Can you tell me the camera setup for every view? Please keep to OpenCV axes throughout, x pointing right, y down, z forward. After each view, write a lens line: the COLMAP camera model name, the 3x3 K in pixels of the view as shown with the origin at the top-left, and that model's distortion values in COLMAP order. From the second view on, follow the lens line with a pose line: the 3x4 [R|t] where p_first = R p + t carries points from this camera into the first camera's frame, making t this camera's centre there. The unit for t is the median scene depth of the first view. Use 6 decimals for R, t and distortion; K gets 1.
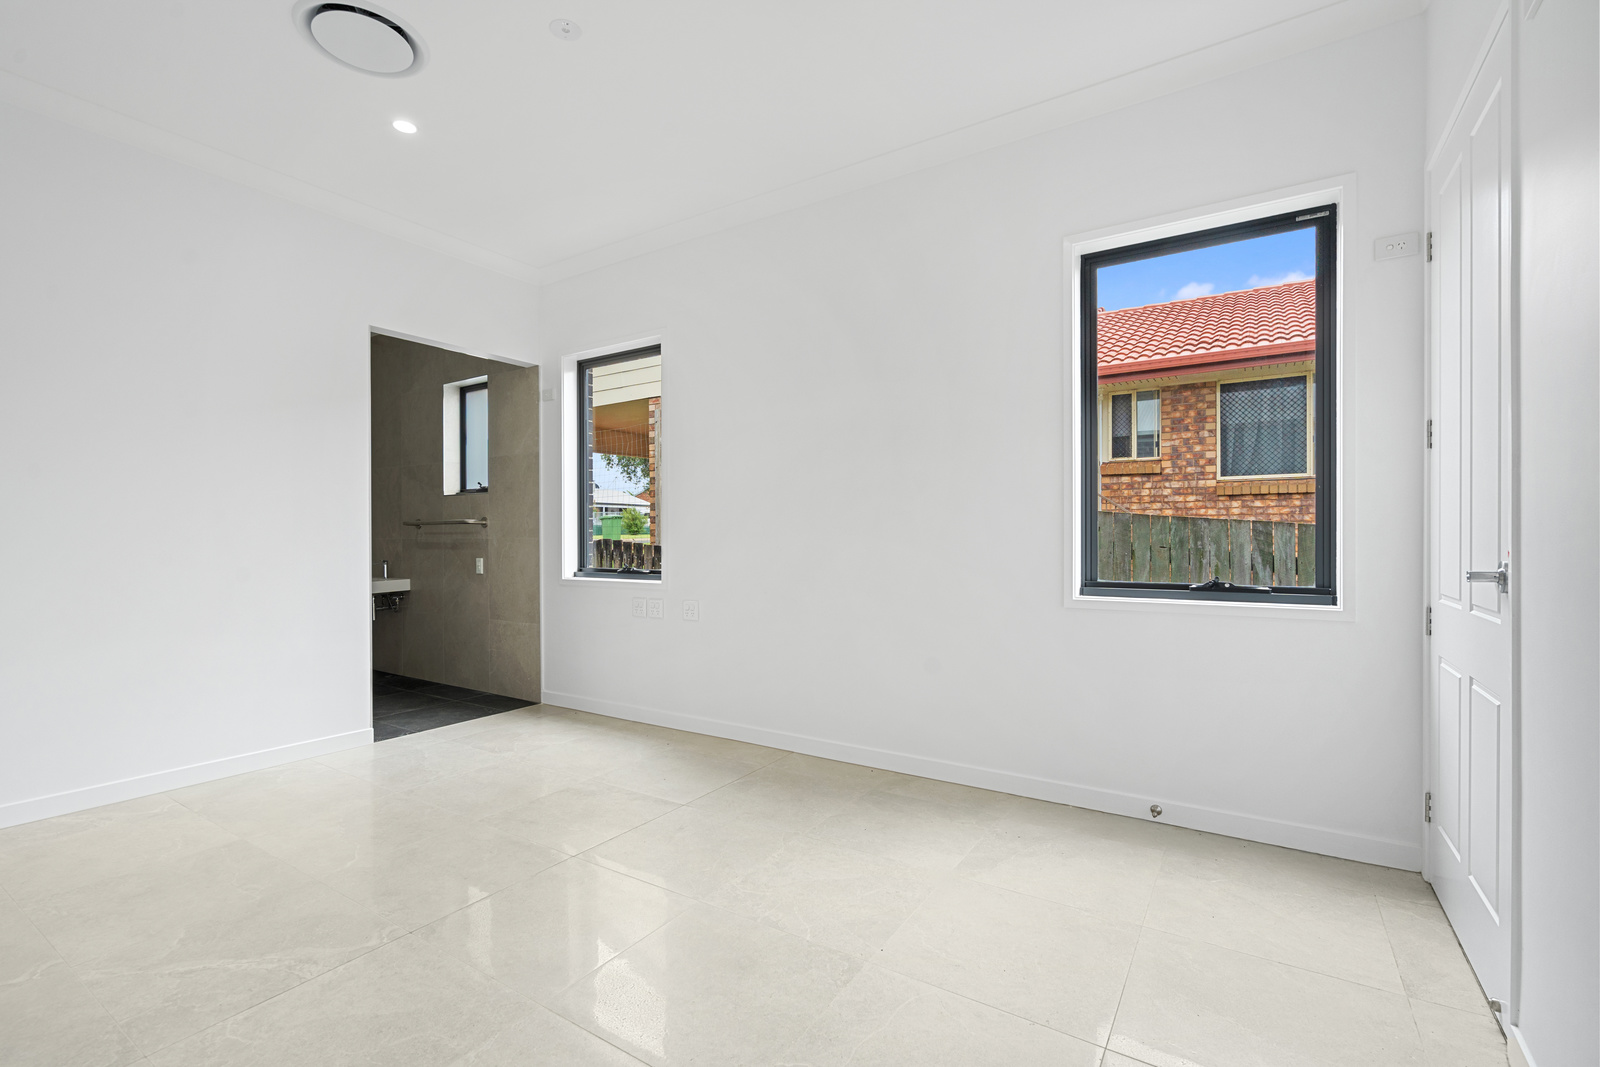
lens RADIAL K [[717.2, 0, 794.4], [0, 717.2, 539.4], [0, 0, 1]] dist [-0.002509, -0.000180]
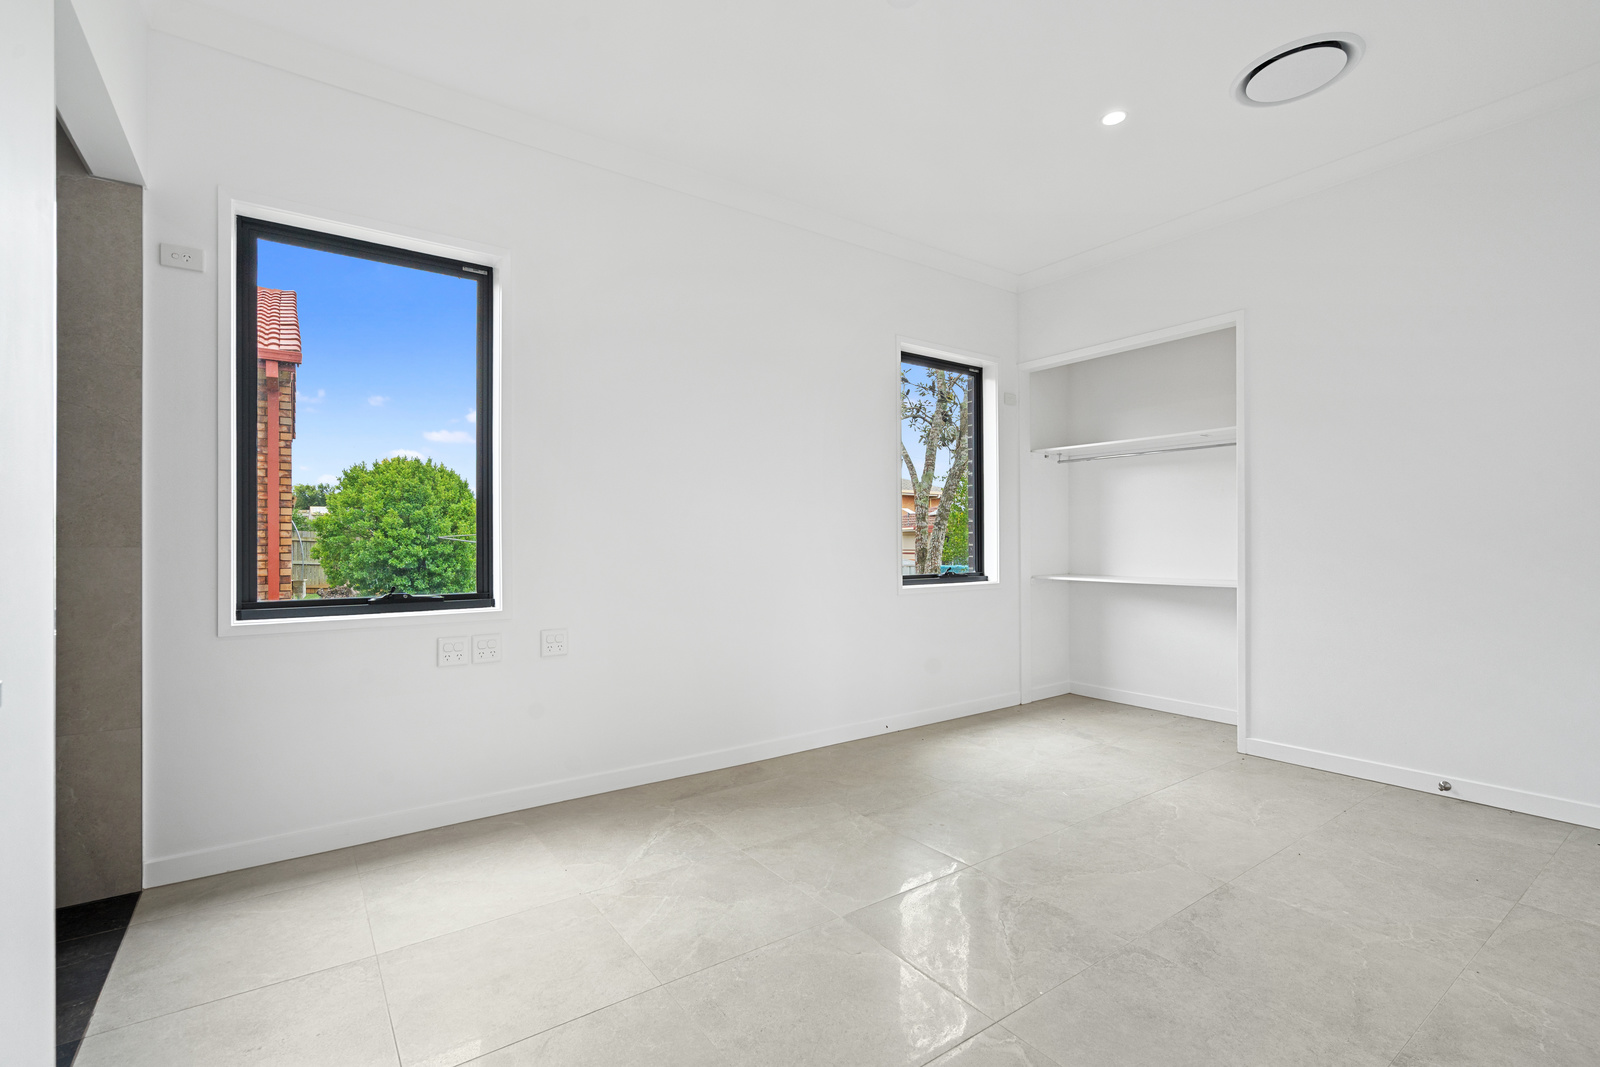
lens RADIAL K [[717.2, 0, 794.4], [0, 717.2, 539.4], [0, 0, 1]] dist [-0.002509, -0.000180]
pose [[0.371641, 0.009184, 0.928331, -0.151807], [0.008650, 0.999873, -0.013354, 0.000910], [-0.928336, 0.012993, 0.371515, 0.098788]]
